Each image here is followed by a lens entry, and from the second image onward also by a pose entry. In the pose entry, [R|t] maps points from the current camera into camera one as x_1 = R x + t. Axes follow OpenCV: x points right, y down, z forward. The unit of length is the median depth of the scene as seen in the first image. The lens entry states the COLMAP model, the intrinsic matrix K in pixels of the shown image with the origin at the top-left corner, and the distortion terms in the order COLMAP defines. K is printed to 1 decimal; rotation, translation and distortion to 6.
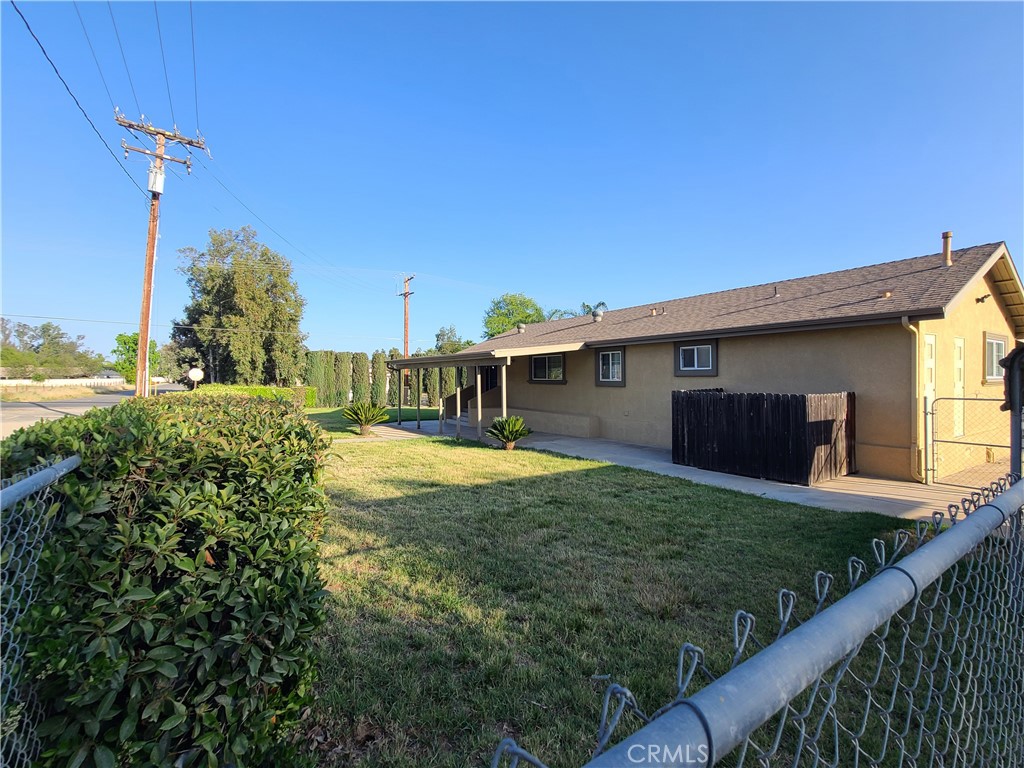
lens RADIAL K [[459.1, 0, 513.5], [0, 459.1, 378.2], [0, 0, 1]] dist [0.001487, -0.002856]
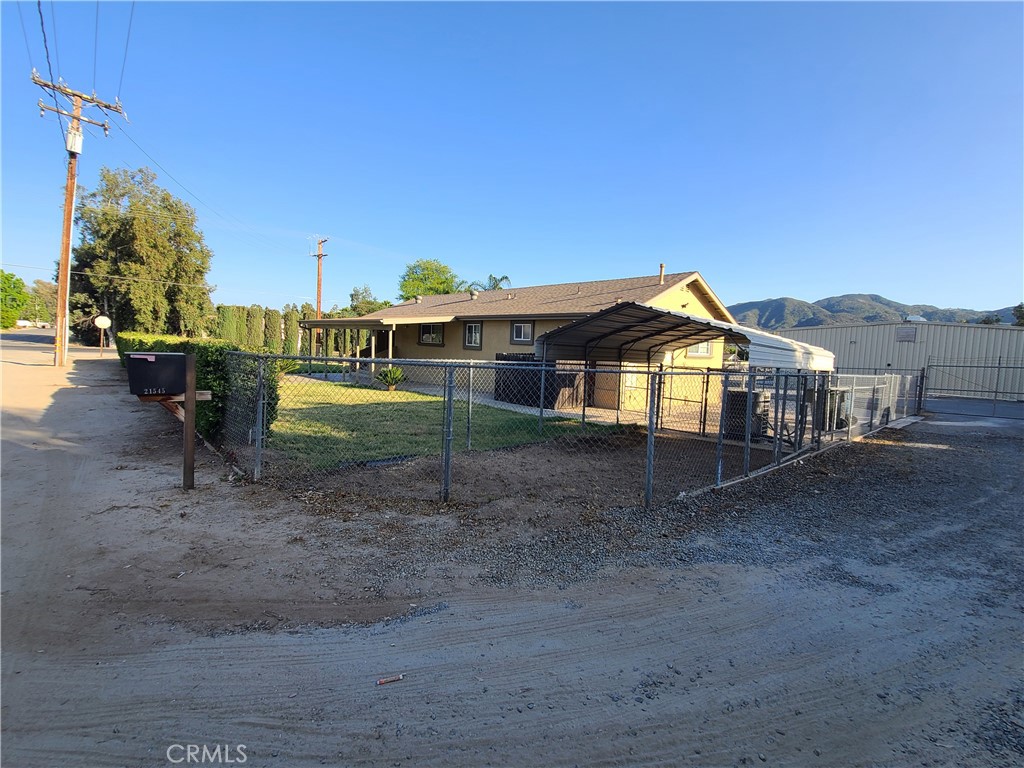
lens RADIAL K [[459.1, 0, 513.5], [0, 459.1, 378.2], [0, 0, 1]] dist [0.001487, -0.002856]
pose [[0.985037, 0.034037, 0.168949, 0.033888], [-0.046872, 0.996261, 0.072570, -0.000746], [-0.165847, -0.079403, 0.982950, -0.122970]]
